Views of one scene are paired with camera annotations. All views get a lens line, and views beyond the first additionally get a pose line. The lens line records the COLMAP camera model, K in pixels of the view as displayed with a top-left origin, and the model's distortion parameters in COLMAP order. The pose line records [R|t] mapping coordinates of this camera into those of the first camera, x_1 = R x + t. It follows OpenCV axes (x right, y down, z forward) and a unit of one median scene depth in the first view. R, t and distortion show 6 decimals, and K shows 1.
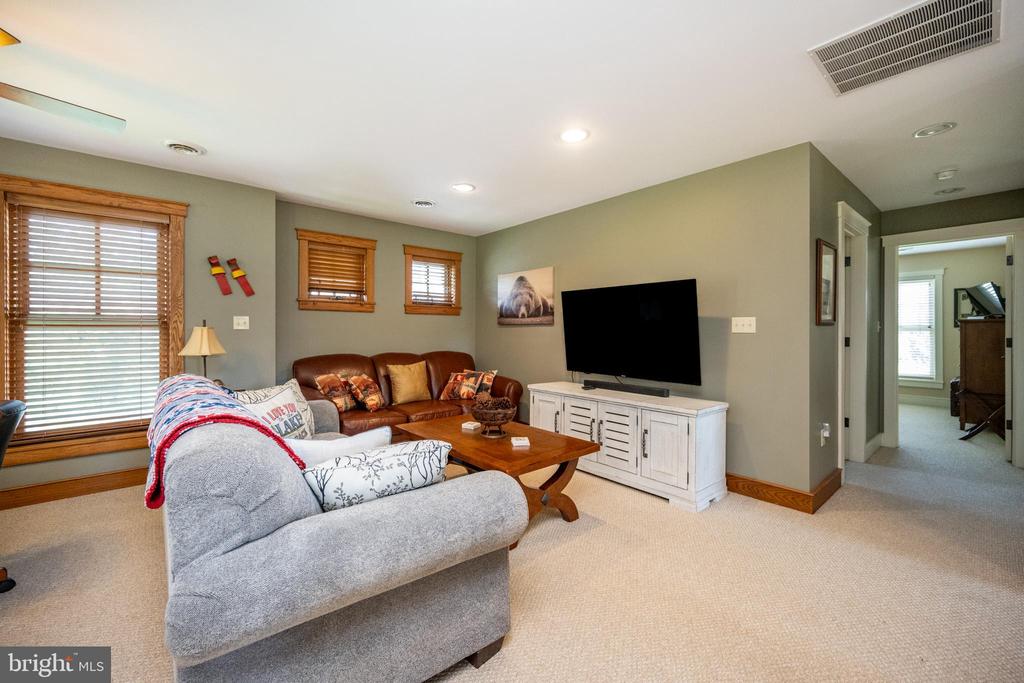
lens RADIAL K [[408.6, 0, 508.4], [0, 408.6, 335.0], [0, 0, 1]] dist [-0.002010, 0.000092]
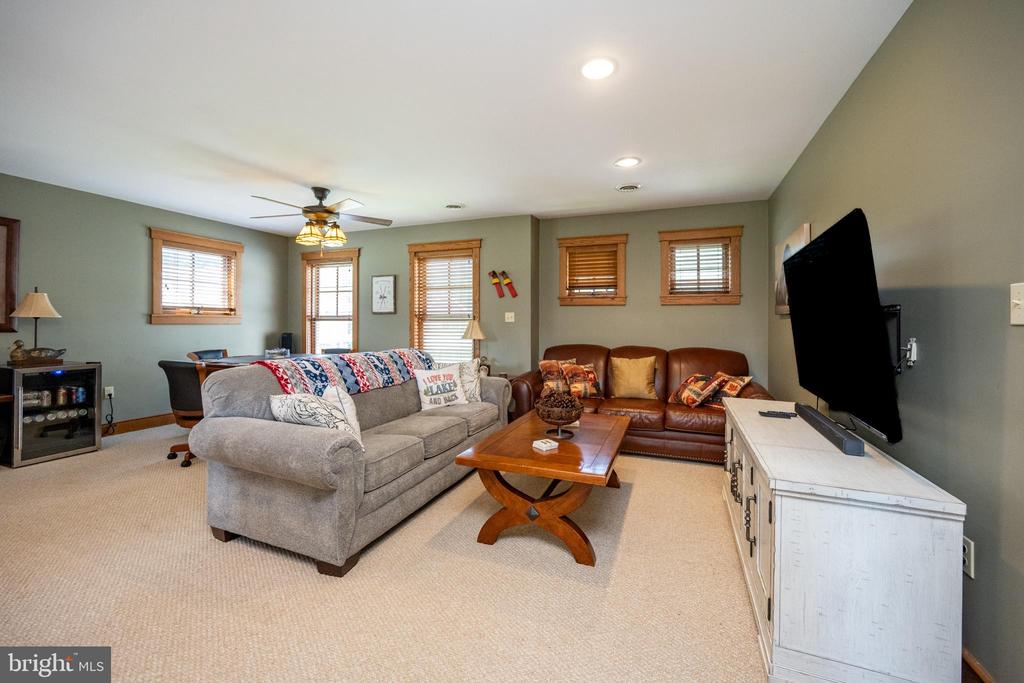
lens RADIAL K [[408.6, 0, 515.9], [0, 408.6, 323.1], [0, 0, 1]] dist [-0.002010, 0.000092]
pose [[0.485901, -0.001496, -0.874013, 0.514692], [-0.013756, 0.999862, -0.009359, 0.002091], [0.873906, 0.016570, 0.485813, 0.332151]]
